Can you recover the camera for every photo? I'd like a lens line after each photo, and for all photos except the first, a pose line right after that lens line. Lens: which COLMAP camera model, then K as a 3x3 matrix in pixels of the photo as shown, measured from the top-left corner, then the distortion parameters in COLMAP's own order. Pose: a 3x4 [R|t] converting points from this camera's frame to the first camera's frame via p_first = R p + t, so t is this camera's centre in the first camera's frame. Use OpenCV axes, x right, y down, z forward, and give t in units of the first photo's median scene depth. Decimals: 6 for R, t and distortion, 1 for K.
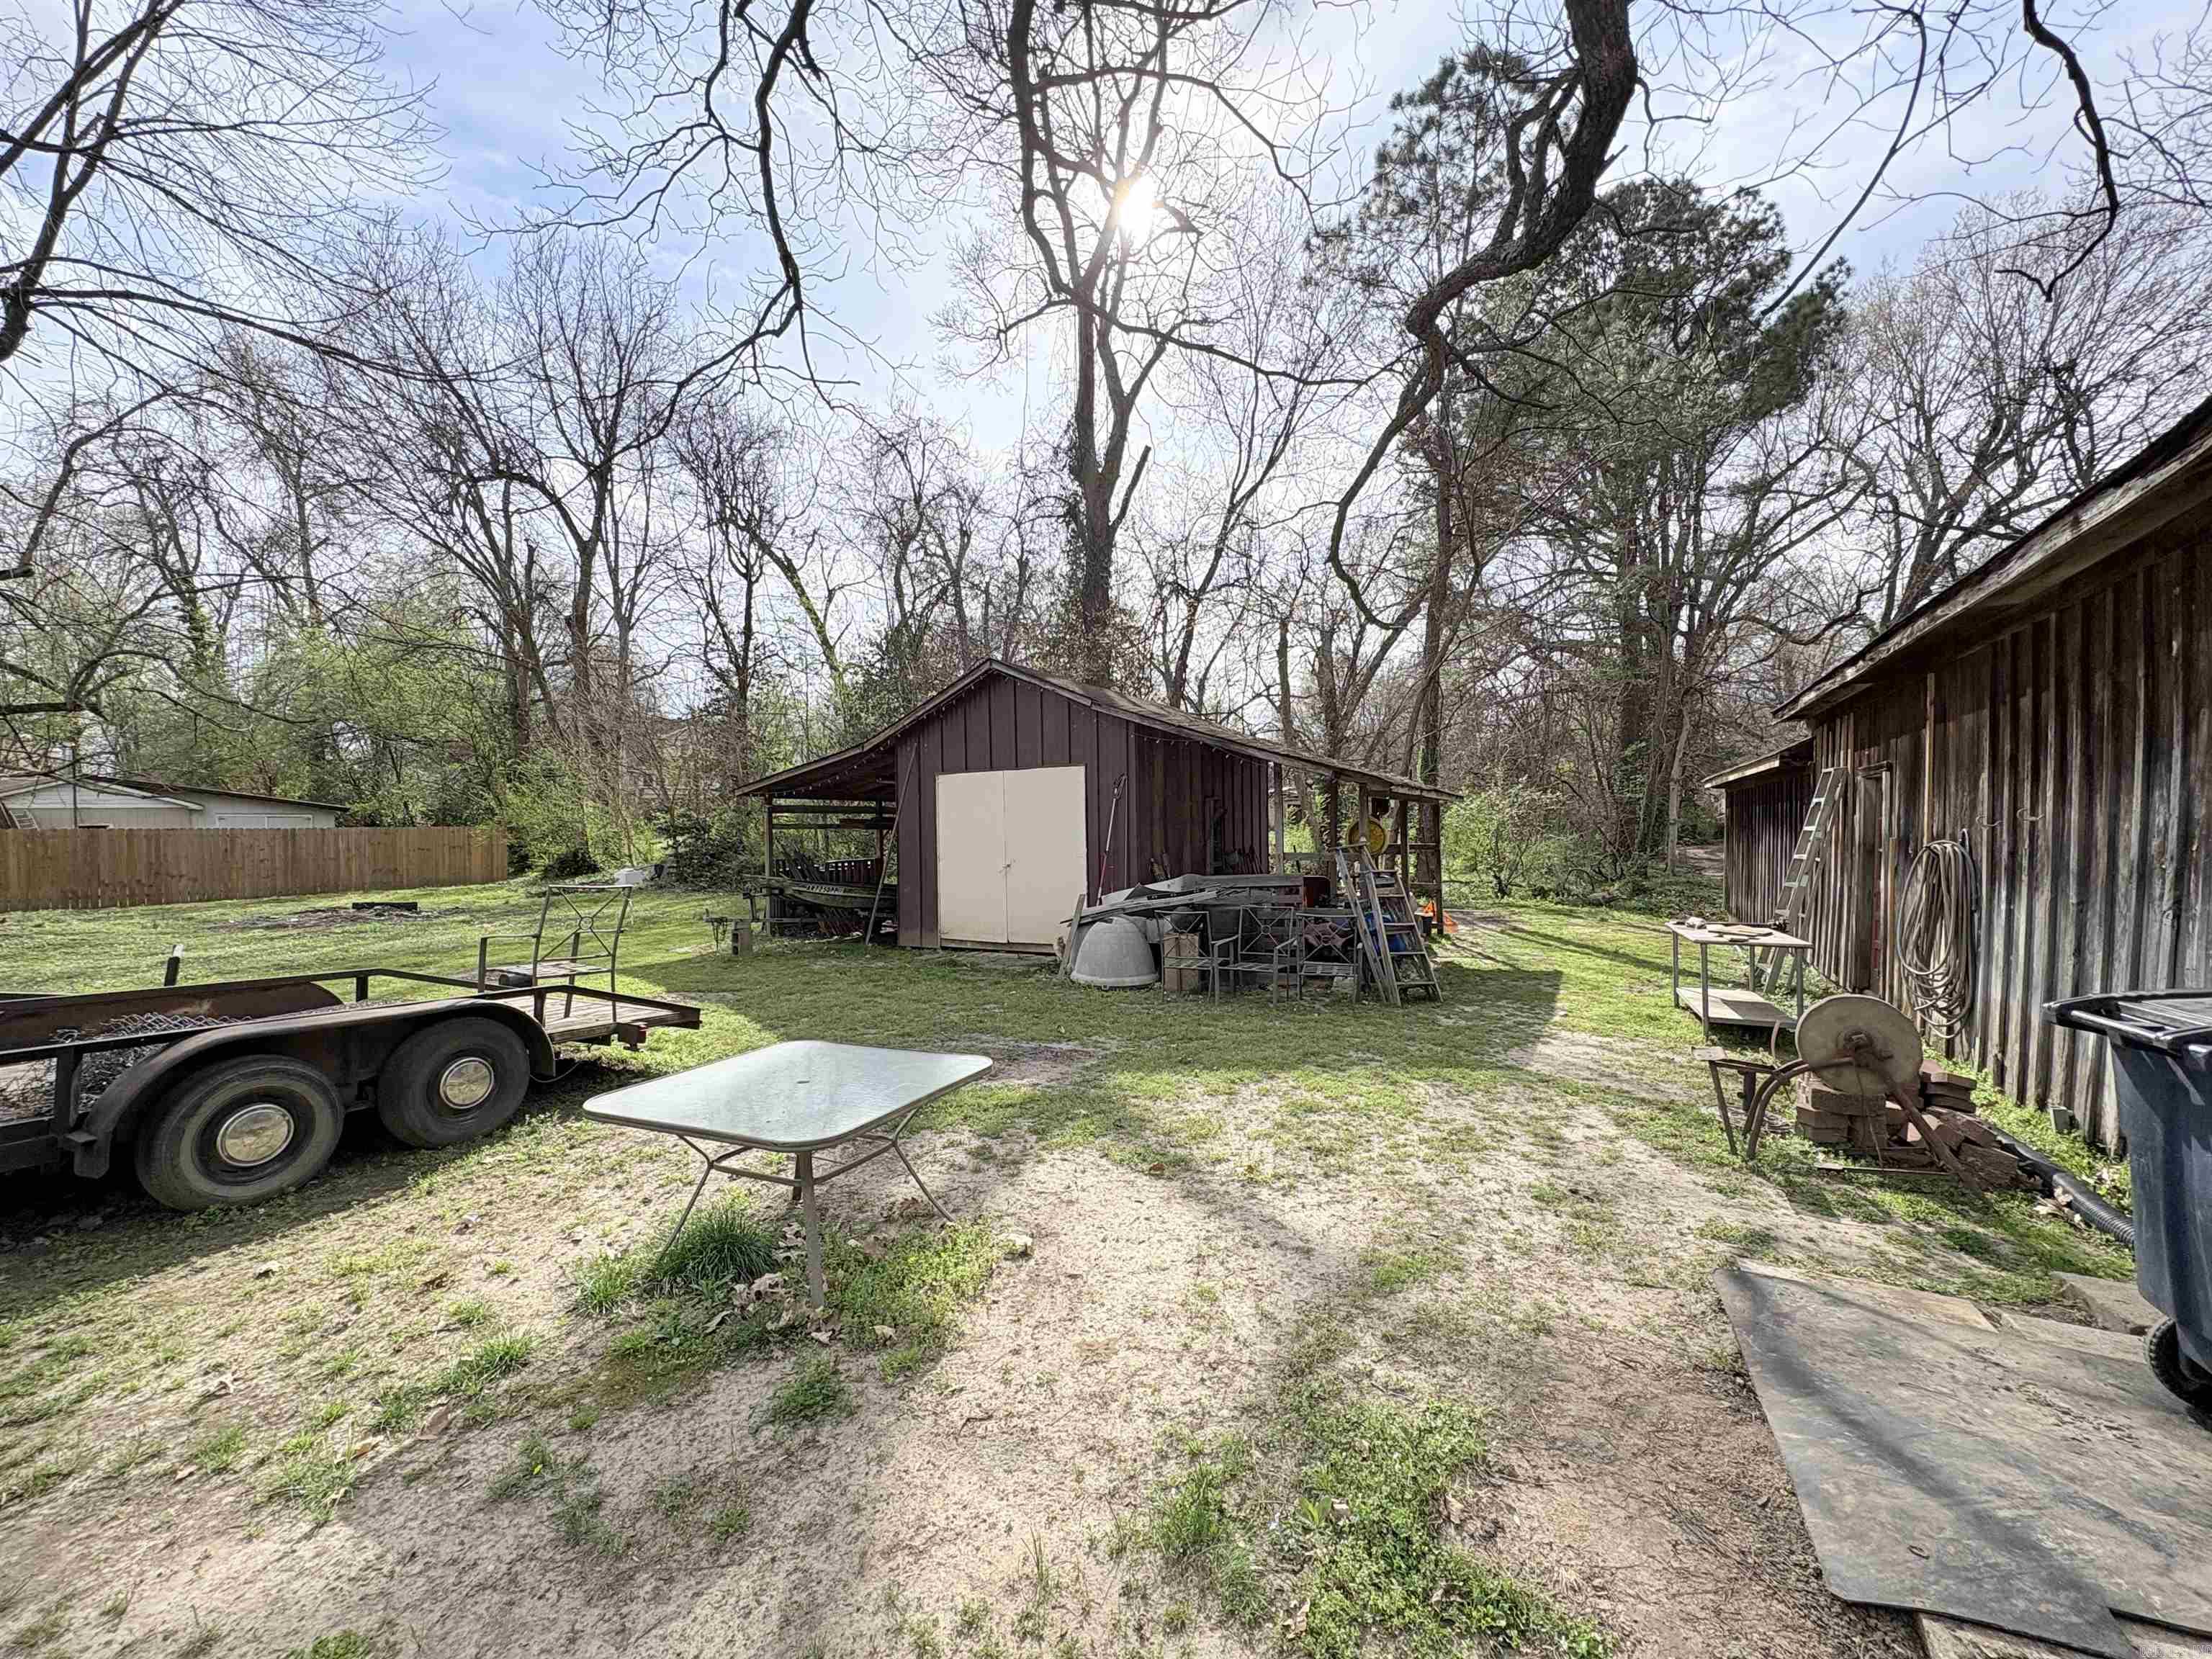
lens RADIAL K [[879.4, 0, 1107.1], [0, 879.4, 827.7], [0, 0, 1]] dist [0.000407, 0.000494]
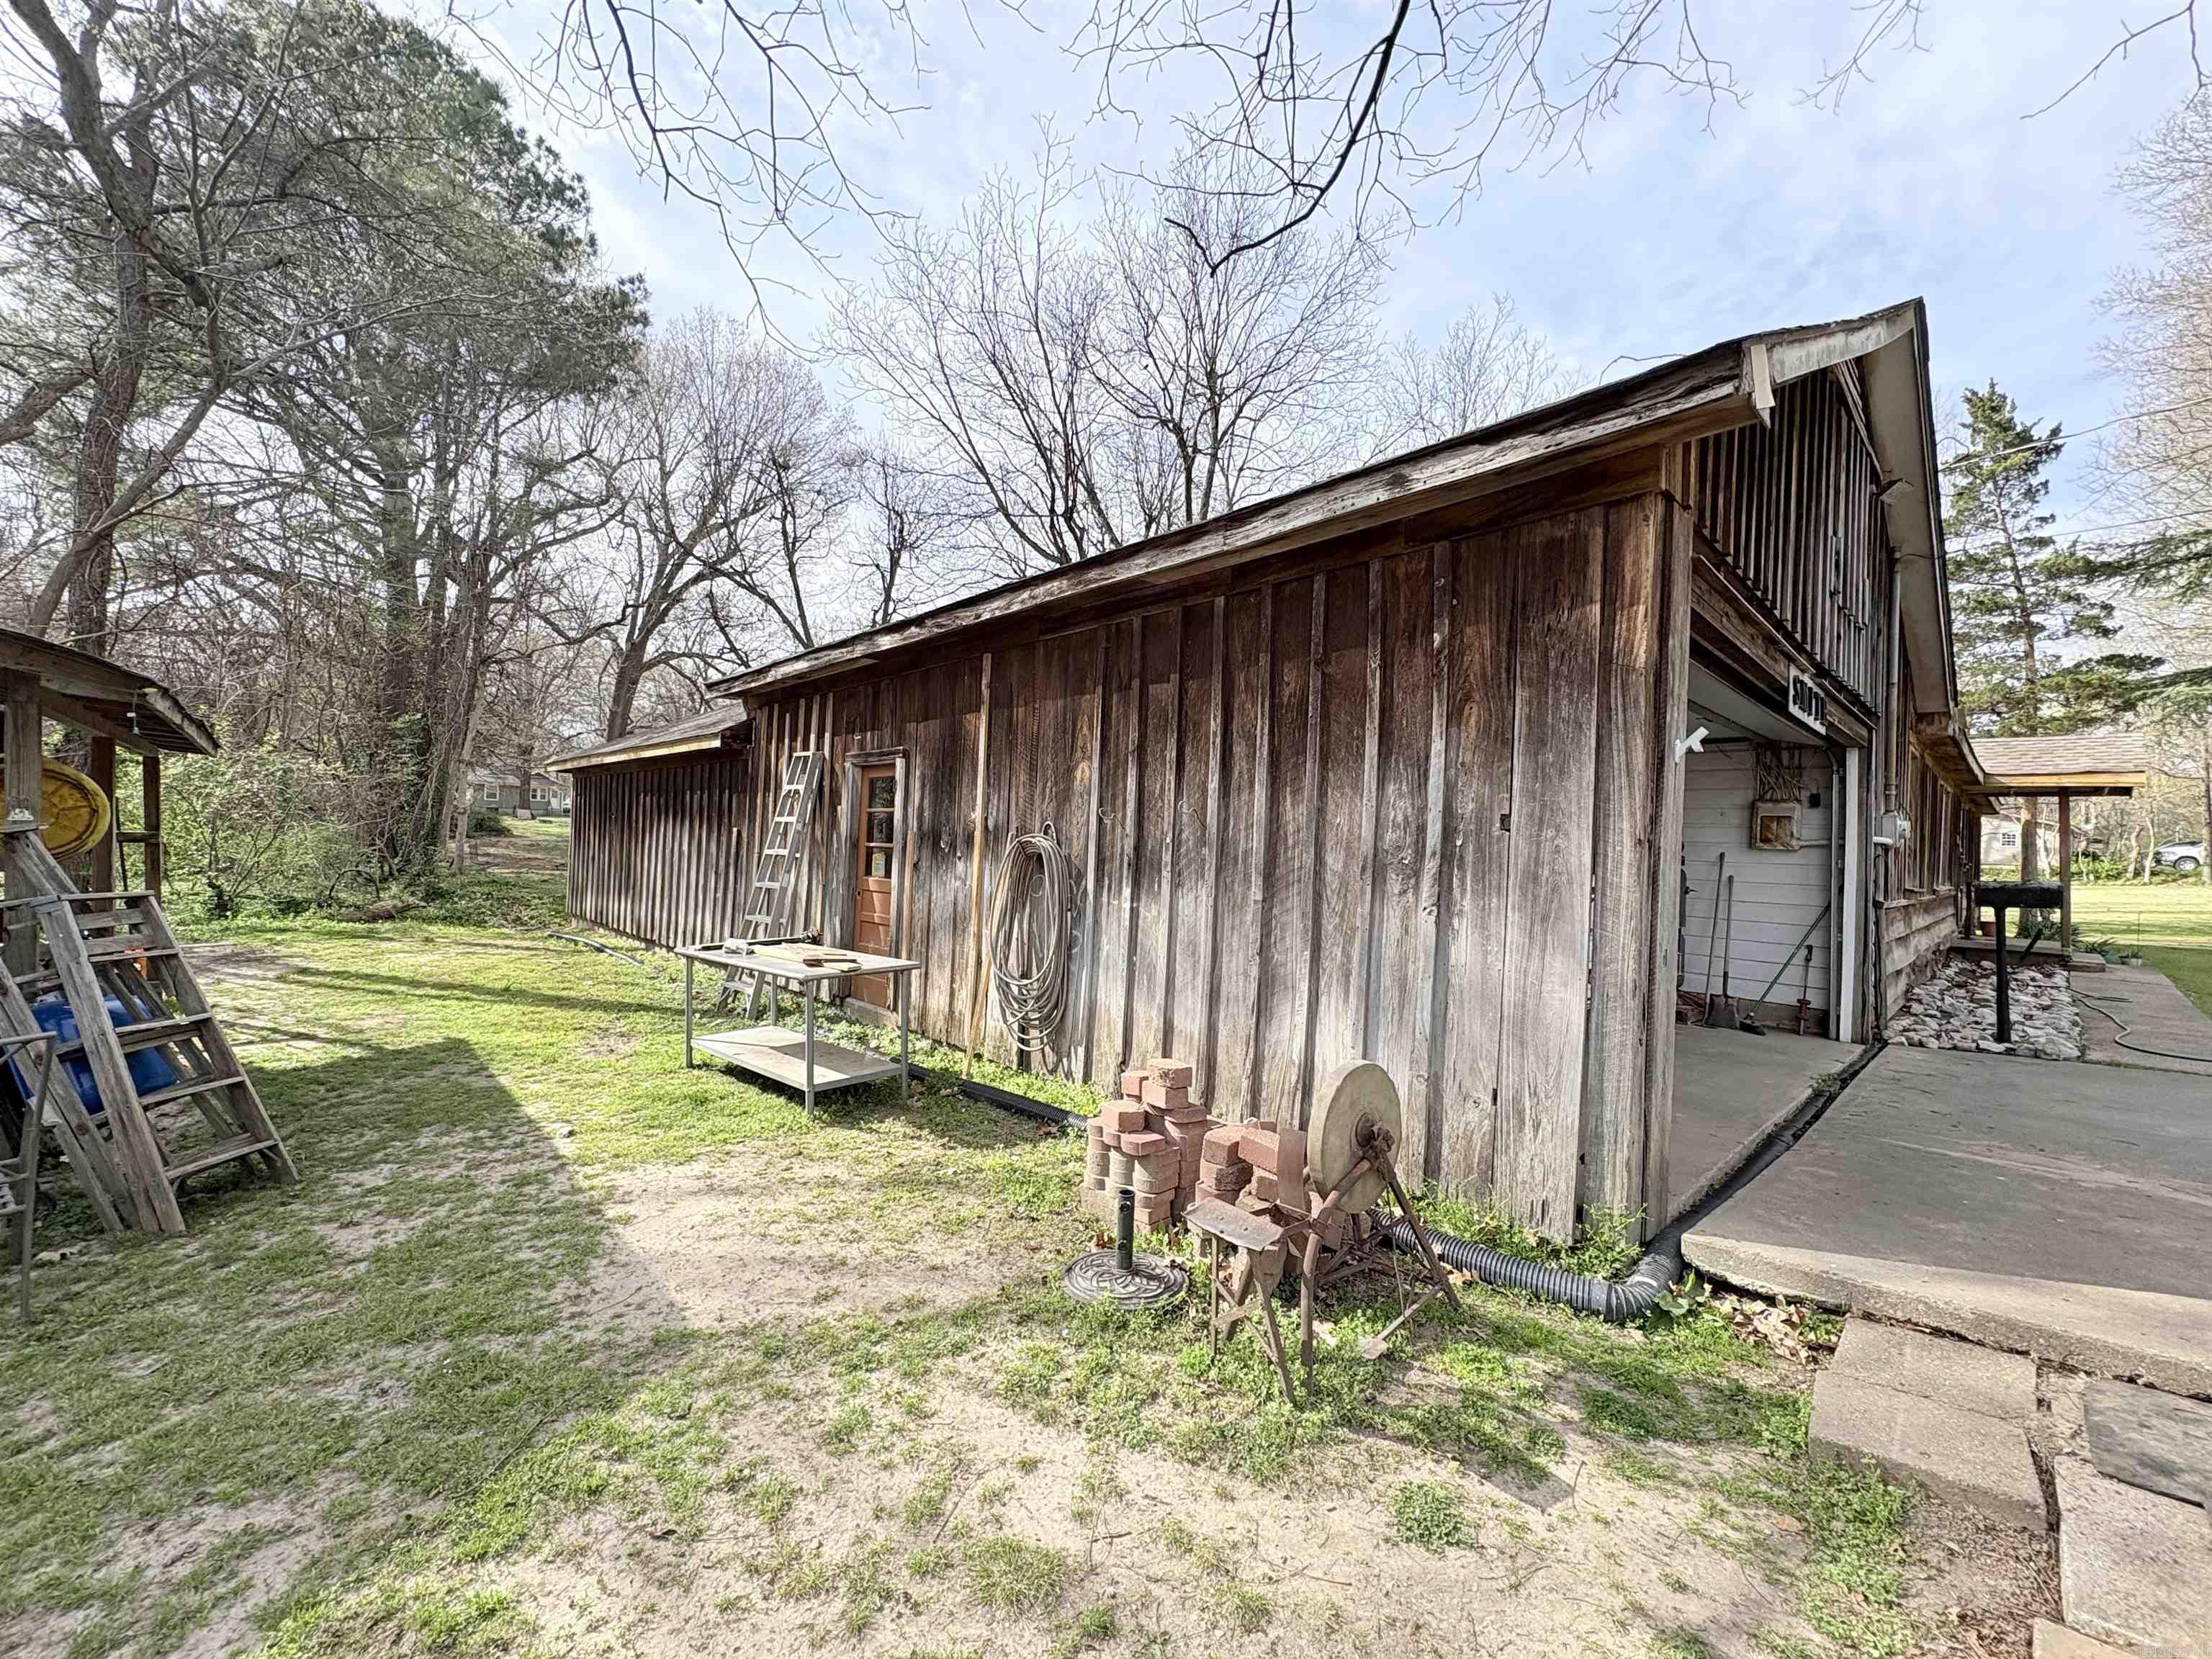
lens RADIAL K [[879.4, 0, 1103.3], [0, 879.4, 831.5], [0, 0, 1]] dist [0.000407, 0.000494]
pose [[0.306232, 0.014824, 0.951842, 0.041332], [-0.025457, 0.999649, -0.007378, 0.006618], [-0.951616, -0.021972, 0.306502, 0.259875]]
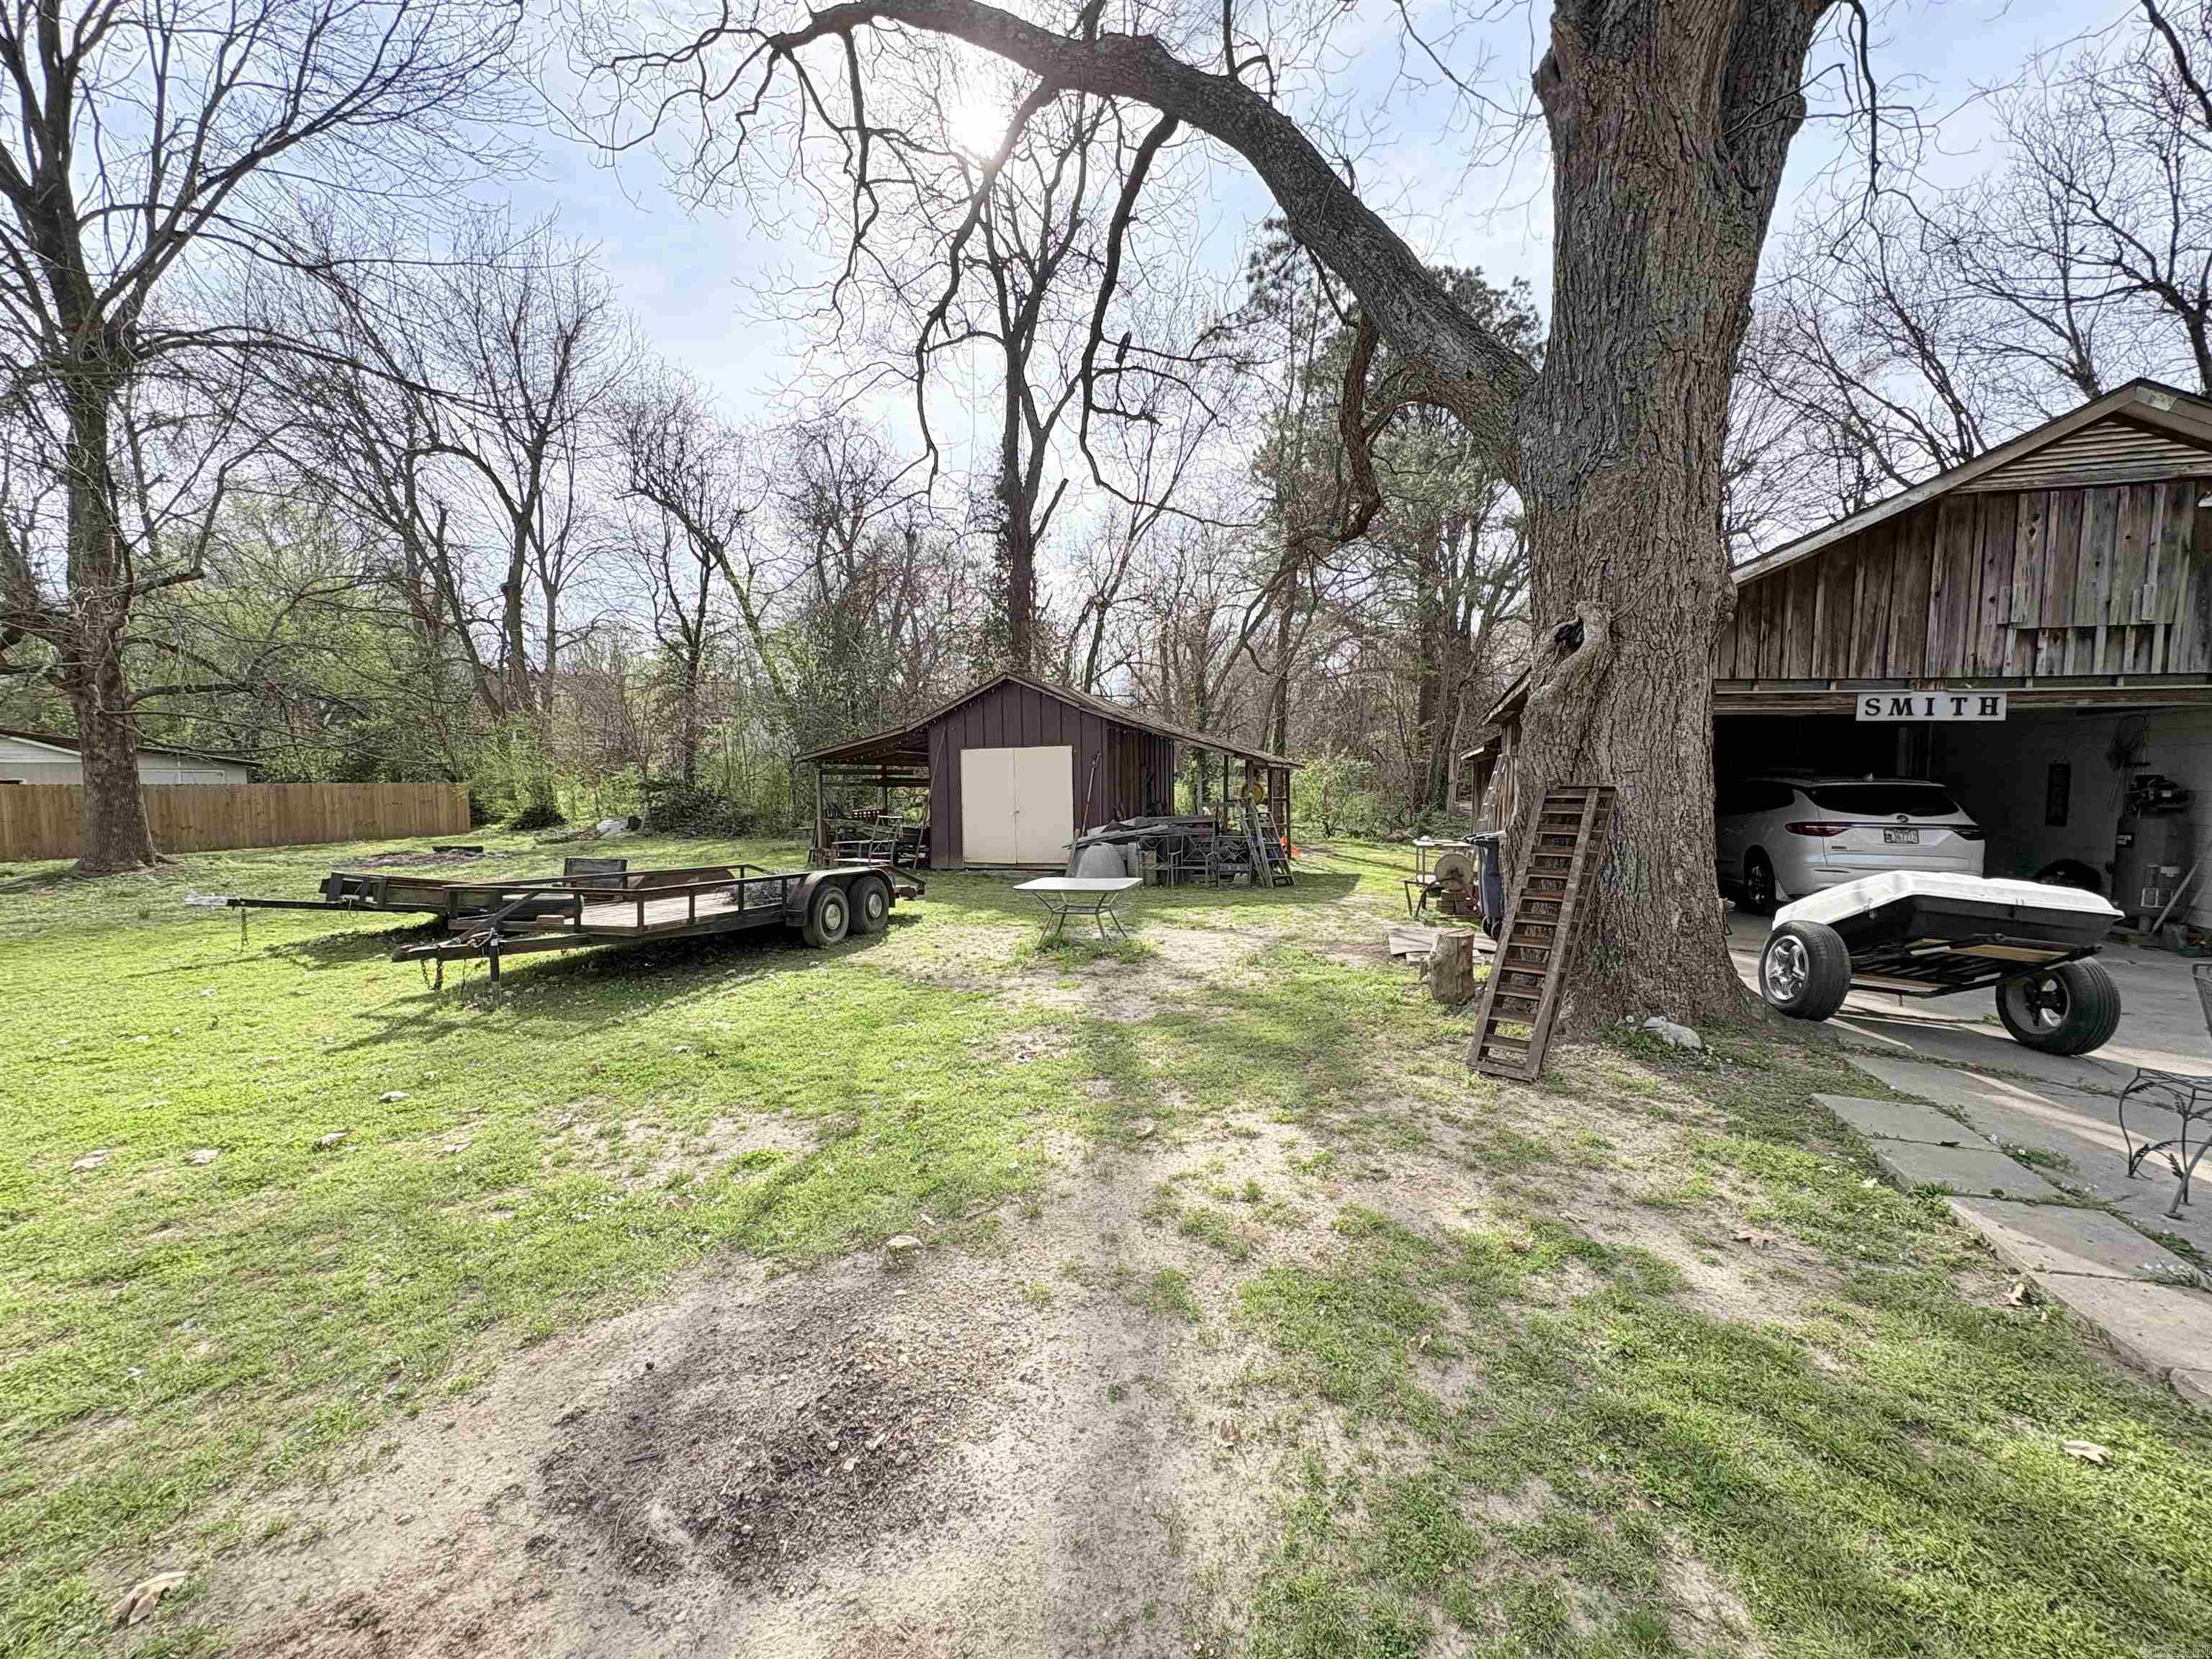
lens RADIAL K [[879.4, 0, 1104.0], [0, 879.4, 827.4], [0, 0, 1]] dist [0.000407, 0.000494]
pose [[0.985396, -0.005572, 0.170188, -0.167148], [-0.002836, 0.998789, 0.049118, -0.003015], [-0.170256, -0.048883, 0.984187, -0.374740]]
